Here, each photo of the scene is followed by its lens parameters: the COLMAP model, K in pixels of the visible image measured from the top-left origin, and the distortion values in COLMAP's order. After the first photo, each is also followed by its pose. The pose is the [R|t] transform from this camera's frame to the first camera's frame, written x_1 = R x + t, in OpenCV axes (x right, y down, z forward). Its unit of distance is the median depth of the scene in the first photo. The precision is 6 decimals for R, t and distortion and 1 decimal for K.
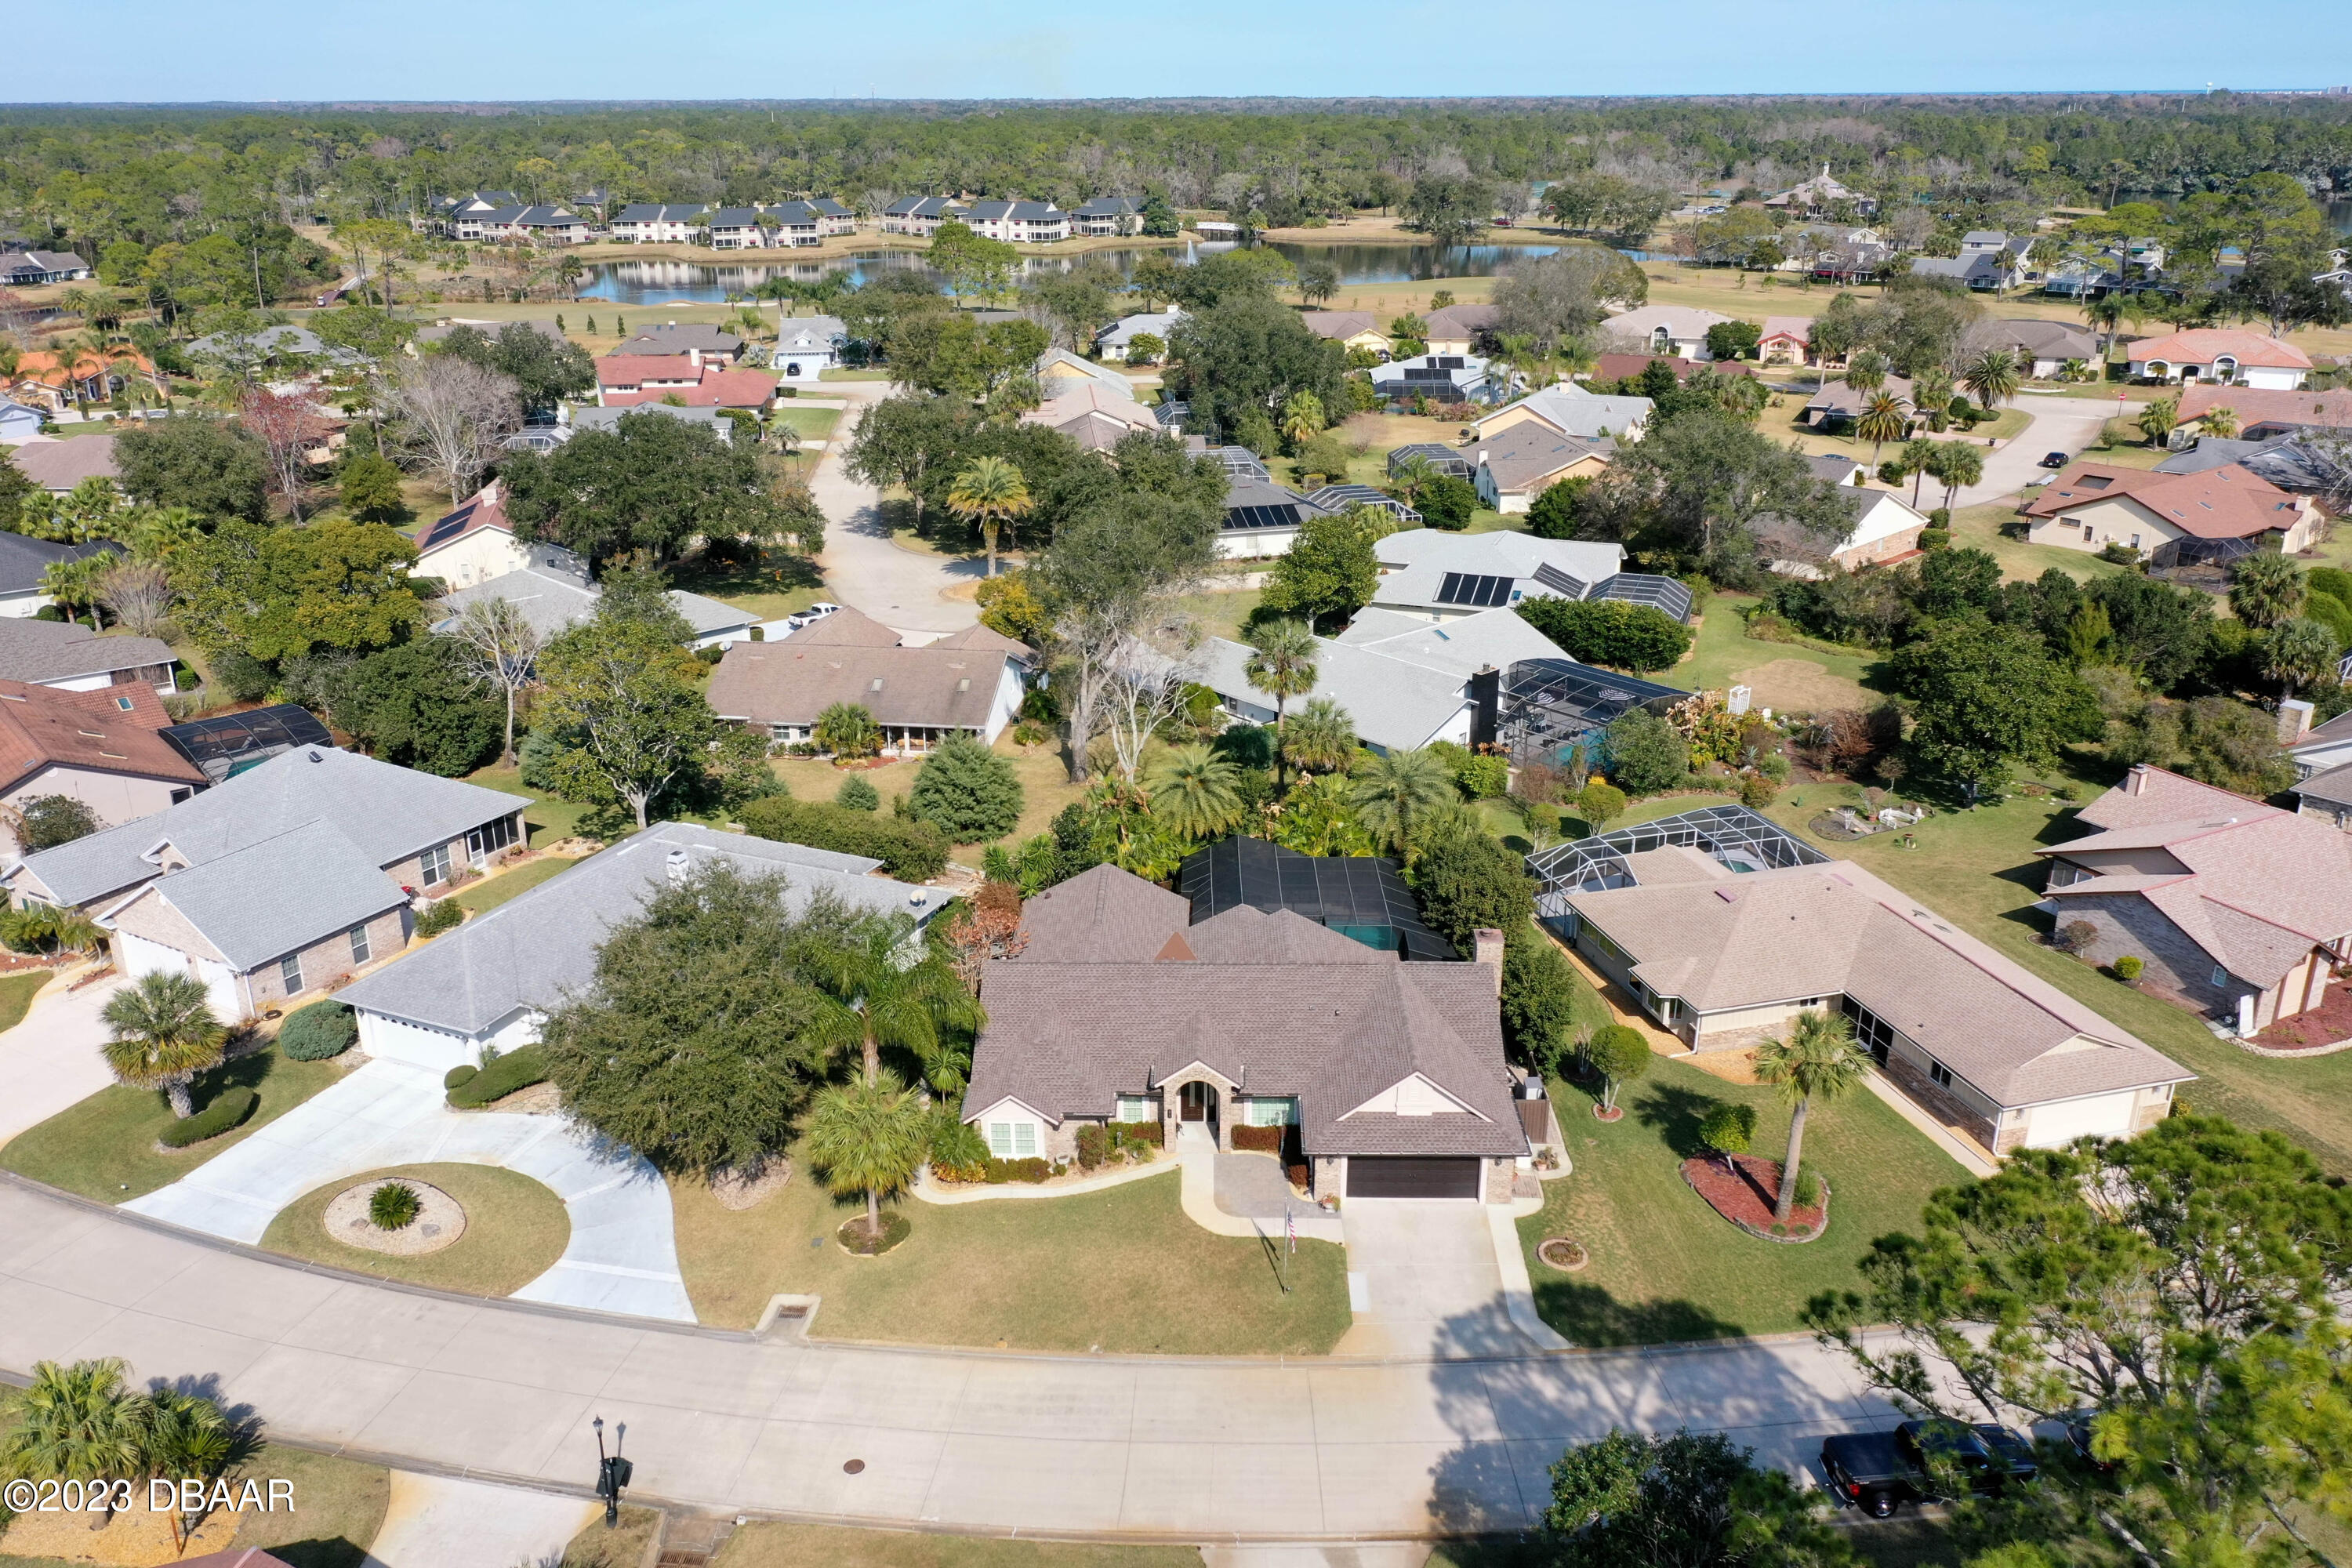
lens RADIAL K [[1850.2, 0, 1158.6], [0, 1850.2, 784.6], [0, 0, 1]] dist [0.005265, -0.008810]
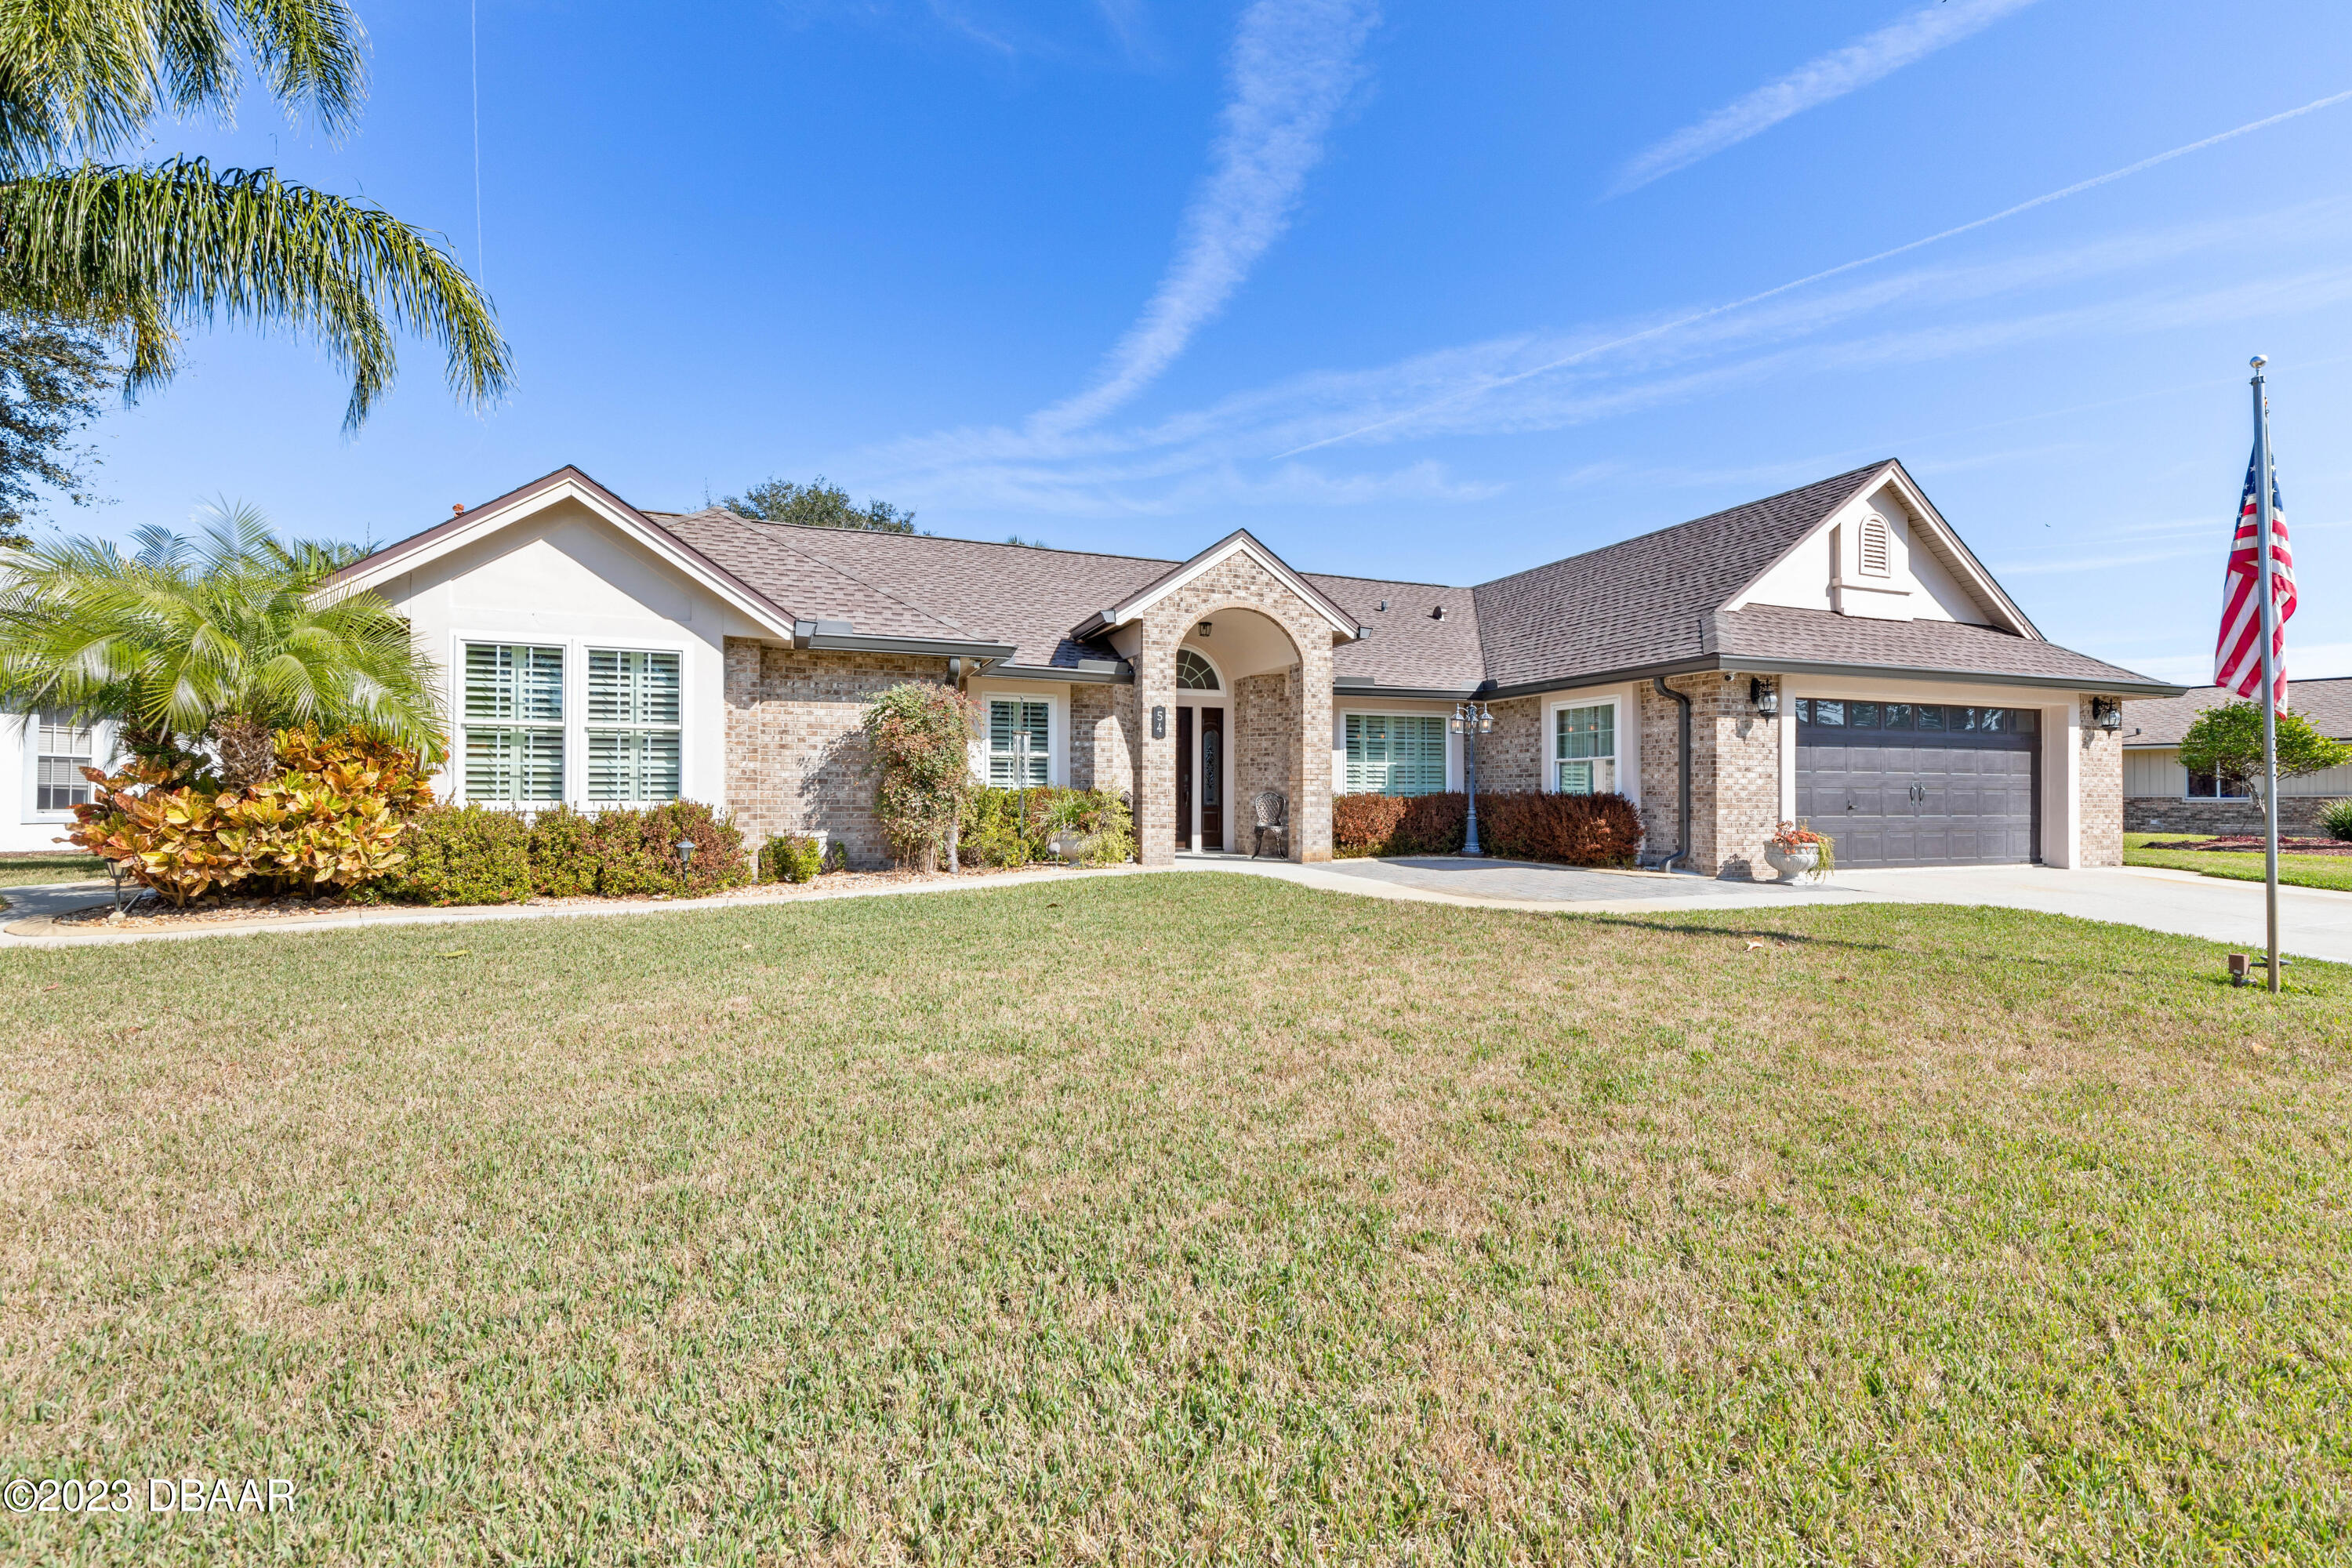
lens RADIAL K [[1065.3, 0, 1189.0], [0, 1065.3, 790.5], [0, 0, 1]] dist [0.014675, 0.000234]
pose [[0.920455, 0.011175, 0.390688, -0.051710], [0.133423, 0.930561, -0.340961, 0.217148], [-0.367370, 0.365966, 0.855049, 0.734333]]
